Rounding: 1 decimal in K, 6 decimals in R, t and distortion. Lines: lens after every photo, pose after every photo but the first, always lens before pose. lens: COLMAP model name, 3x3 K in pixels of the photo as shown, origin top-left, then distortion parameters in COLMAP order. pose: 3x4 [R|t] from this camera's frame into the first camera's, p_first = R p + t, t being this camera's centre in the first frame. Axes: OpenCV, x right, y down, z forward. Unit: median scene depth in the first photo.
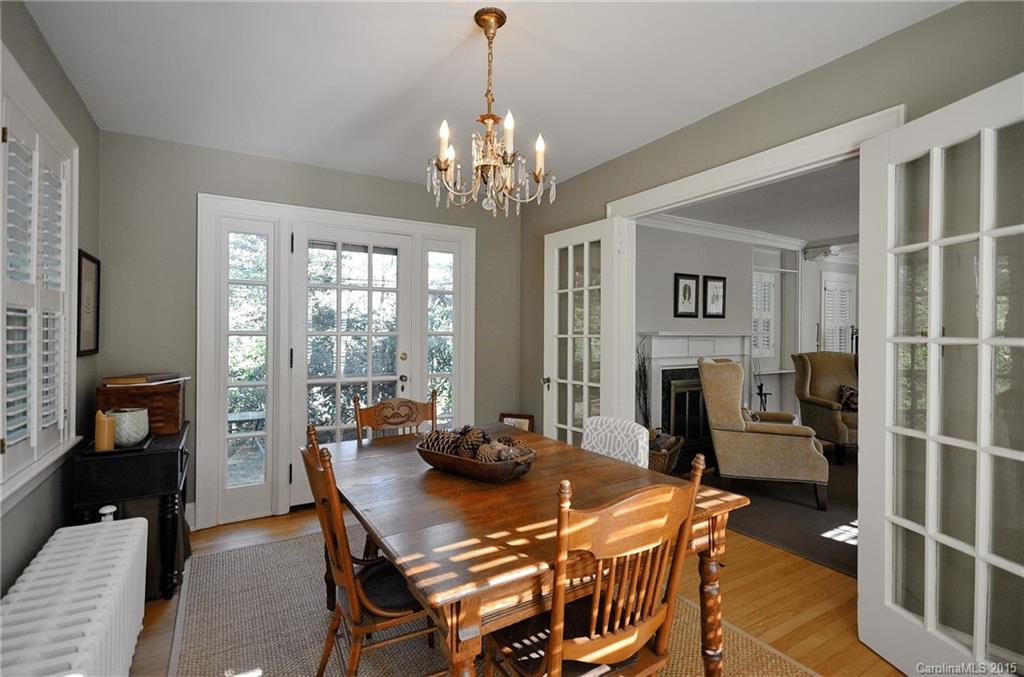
lens RADIAL K [[493.6, 0, 512.0], [0, 493.6, 338.5], [0, 0, 1]] dist [-0.002218, -0.000200]
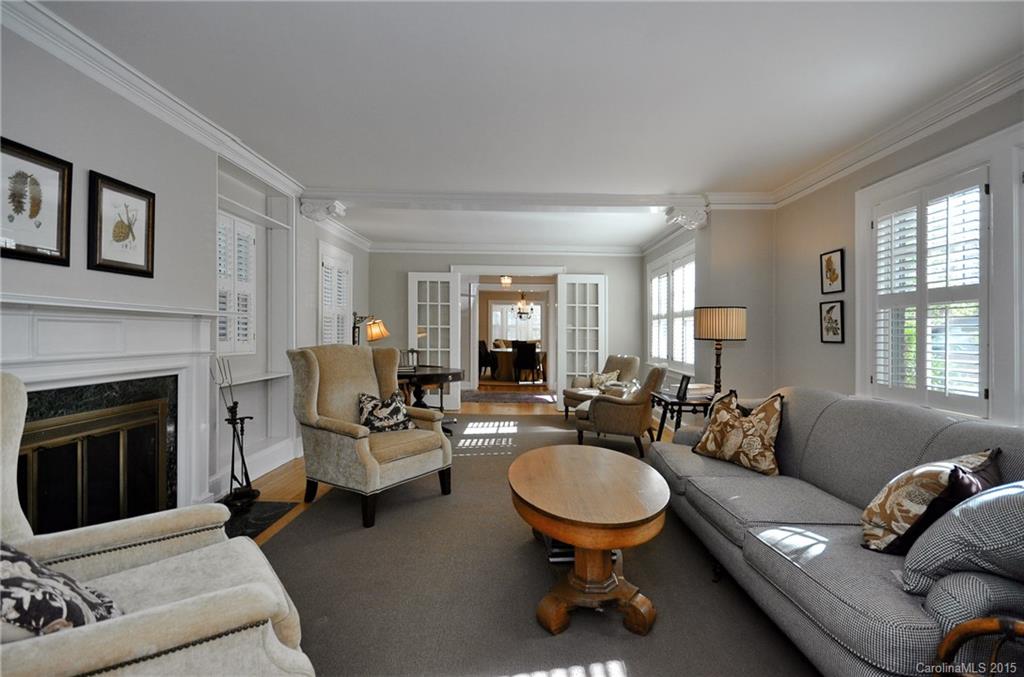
lens RADIAL K [[442.7, 0, 512.0], [0, 442.7, 338.5], [0, 0, 1]] dist [0.001642, 0.000203]
pose [[0.523202, -0.003962, 0.852199, 0.235852], [0.007043, 0.999975, 0.000325, 0.019194], [-0.852179, 0.005832, 0.523217, 0.455426]]
